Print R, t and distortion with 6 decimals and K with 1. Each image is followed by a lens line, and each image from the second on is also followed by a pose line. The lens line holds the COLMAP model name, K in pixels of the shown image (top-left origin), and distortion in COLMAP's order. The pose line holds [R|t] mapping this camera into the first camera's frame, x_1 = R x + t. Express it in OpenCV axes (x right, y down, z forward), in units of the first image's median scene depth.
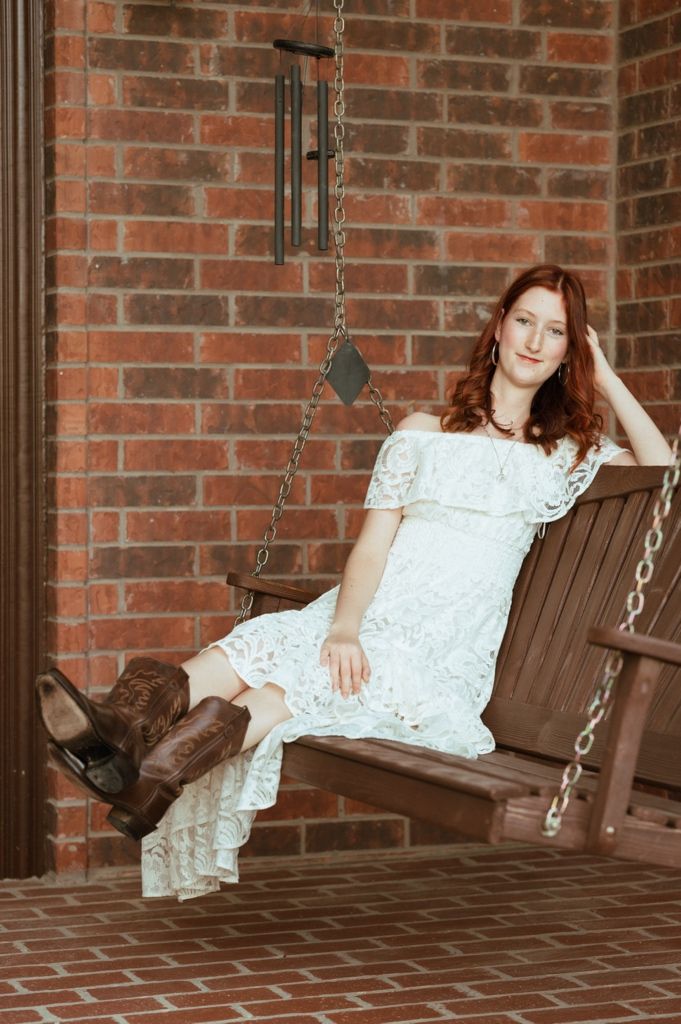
lens RADIAL K [[2550.8, 0, 362.2], [0, 2550.8, 513.5], [0, 0, 1]] dist [0.043348, -0.151987]
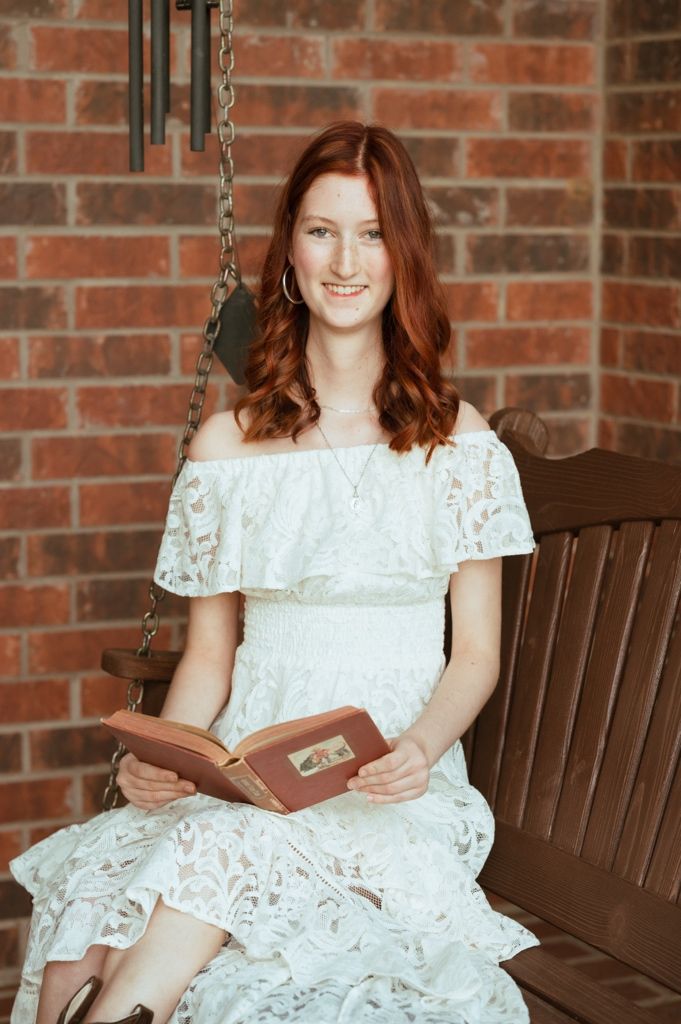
lens RADIAL K [[2469.0, 0, 340.5], [0, 2469.0, 512.0], [0, 0, 1]] dist [-0.054397, 1.367289]
pose [[0.999019, 0.003330, 0.044153, -0.006533], [-0.008112, 0.994056, 0.108570, -0.068501], [-0.043529, -0.108821, 0.993108, 0.305820]]
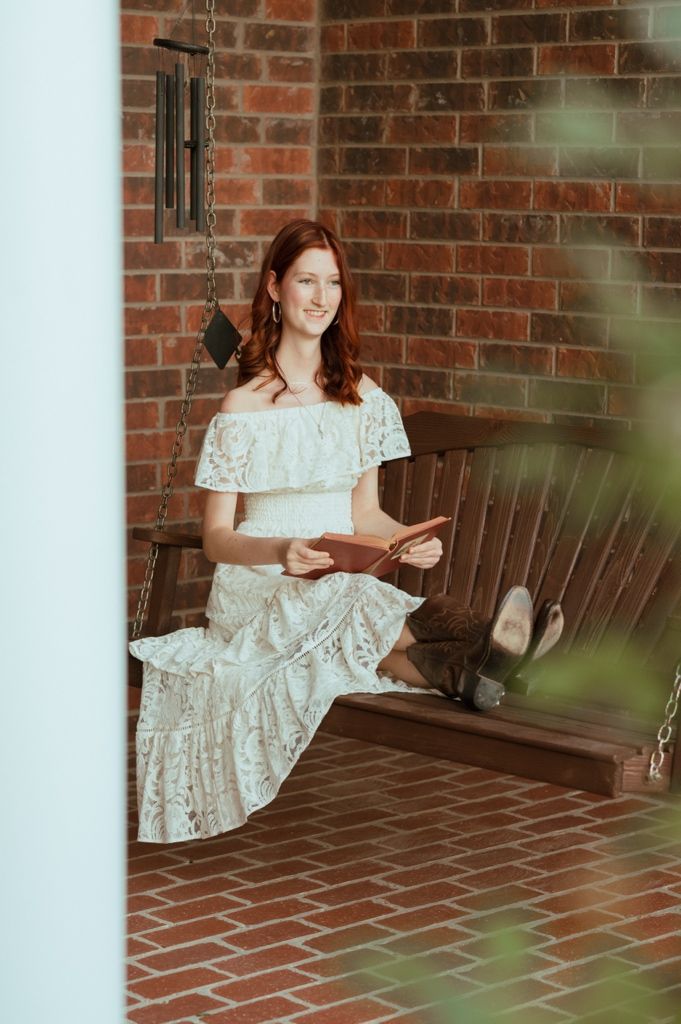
lens RADIAL K [[2623.9, 0, 340.5], [0, 2623.9, 512.0], [0, 0, 1]] dist [-0.062923, 1.111394]
pose [[0.934321, -0.035572, 0.354652, -0.313778], [-0.000590, 0.994852, 0.101337, -0.083437], [-0.356431, -0.094891, 0.929490, -0.079150]]
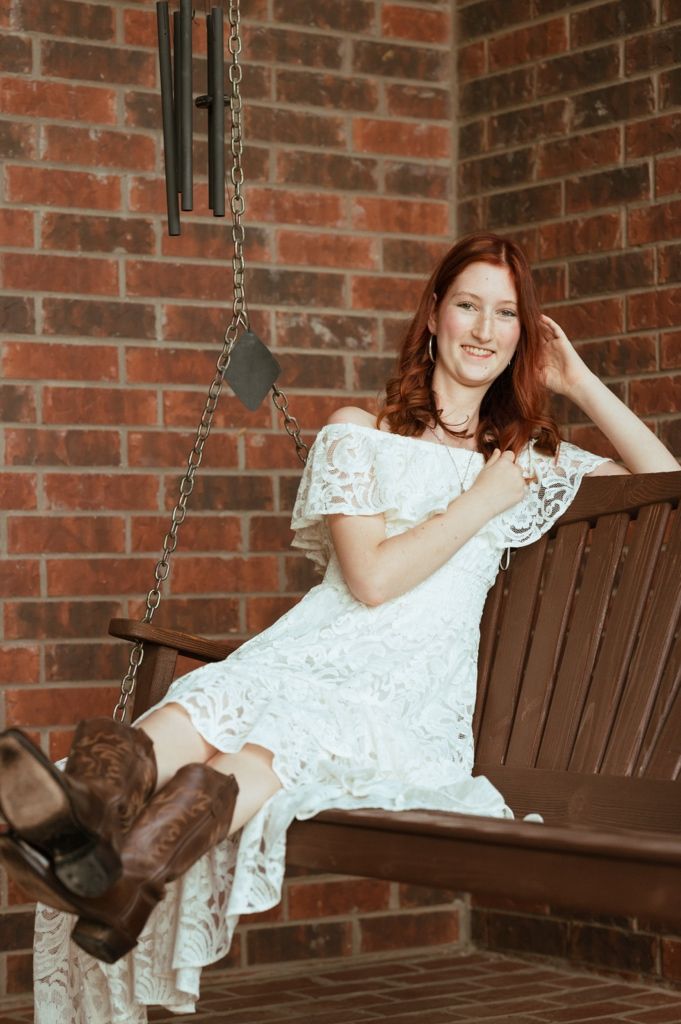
lens RADIAL K [[2550.7, 0, 325.2], [0, 2550.7, 502.3], [0, 0, 1]] dist [-0.003888, 0.702507]
pose [[0.977644, -0.007925, 0.210118, -0.131847], [0.020019, 0.998259, -0.055490, 0.027235], [-0.209312, 0.058456, 0.976100, 0.181493]]
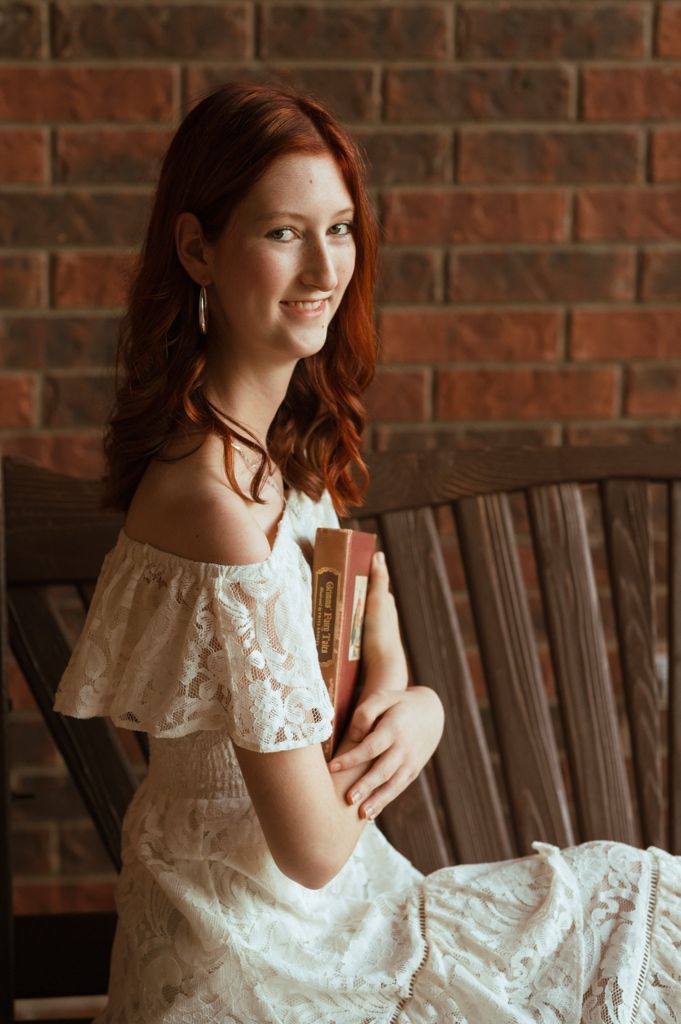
lens RADIAL K [[2526.3, 0, 340.5], [0, 2526.3, 512.0], [0, 0, 1]] dist [0.011220, 0.470598]
pose [[0.237810, -0.243328, 0.940339, -0.367687], [0.014506, 0.968895, 0.247049, -0.123523], [-0.971203, -0.045110, 0.233942, 0.713894]]
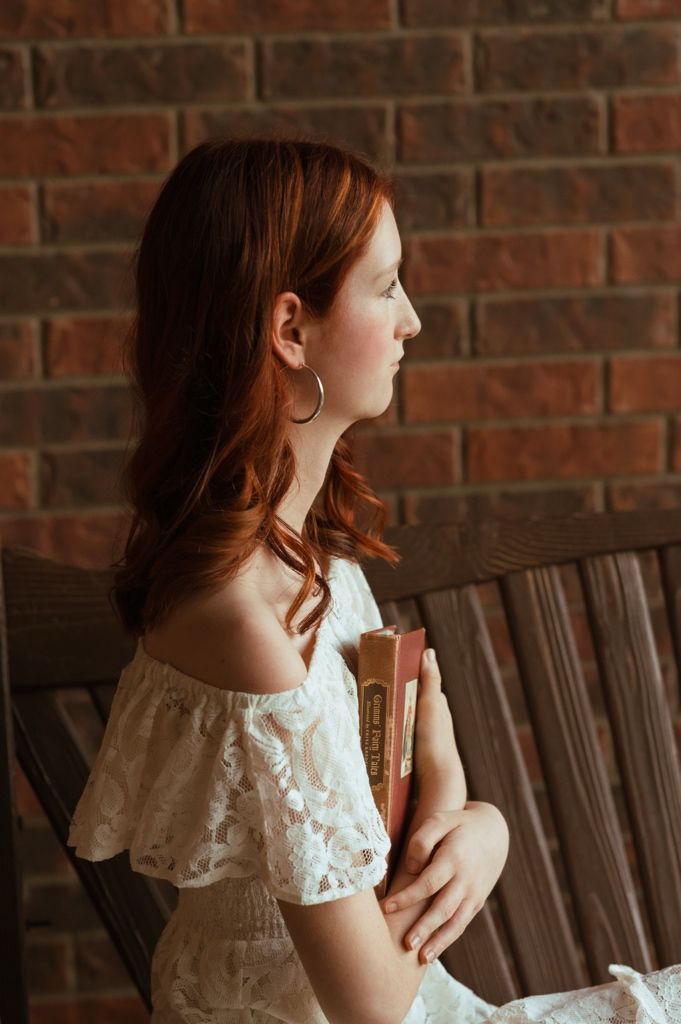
lens RADIAL K [[2469.0, 0, 340.5], [0, 2469.0, 512.0], [0, 0, 1]] dist [-0.054397, 1.367289]
pose [[0.225848, -0.240980, 0.943886, -0.311654], [0.050997, 0.970517, 0.235577, -0.118792], [-0.972827, -0.005069, 0.231479, 0.734590]]
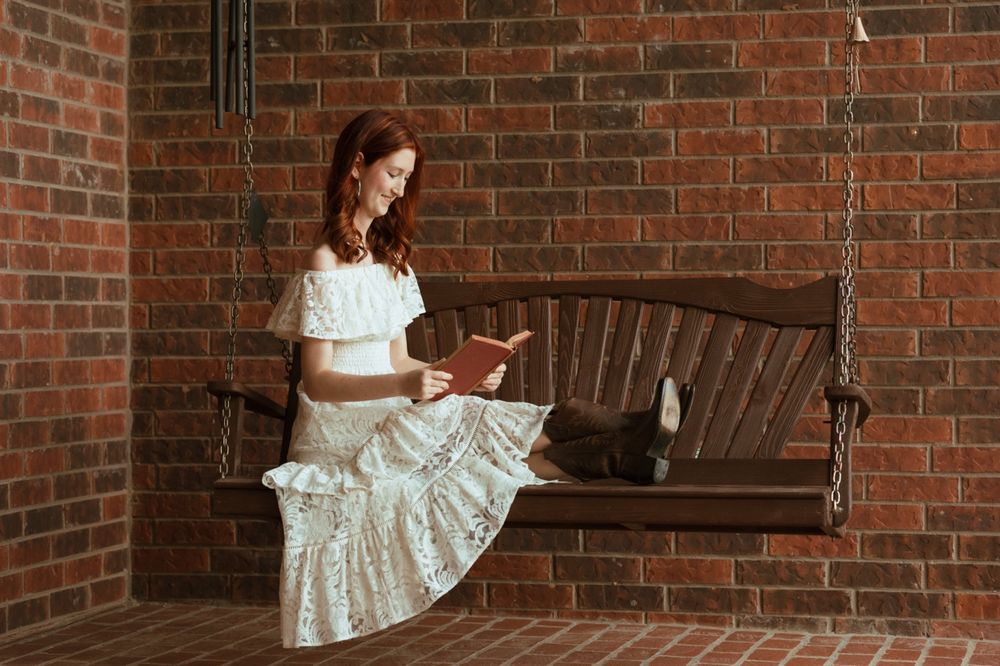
lens RADIAL K [[2411.1, 0, 500.0], [0, 2411.1, 333.0], [0, 0, 1]] dist [-0.054397, 1.367289]
pose [[0.591364, -0.005675, 0.806385, -0.775266], [0.023501, 0.999672, -0.010199, 0.014566], [-0.806062, 0.024982, 0.591303, 0.168908]]
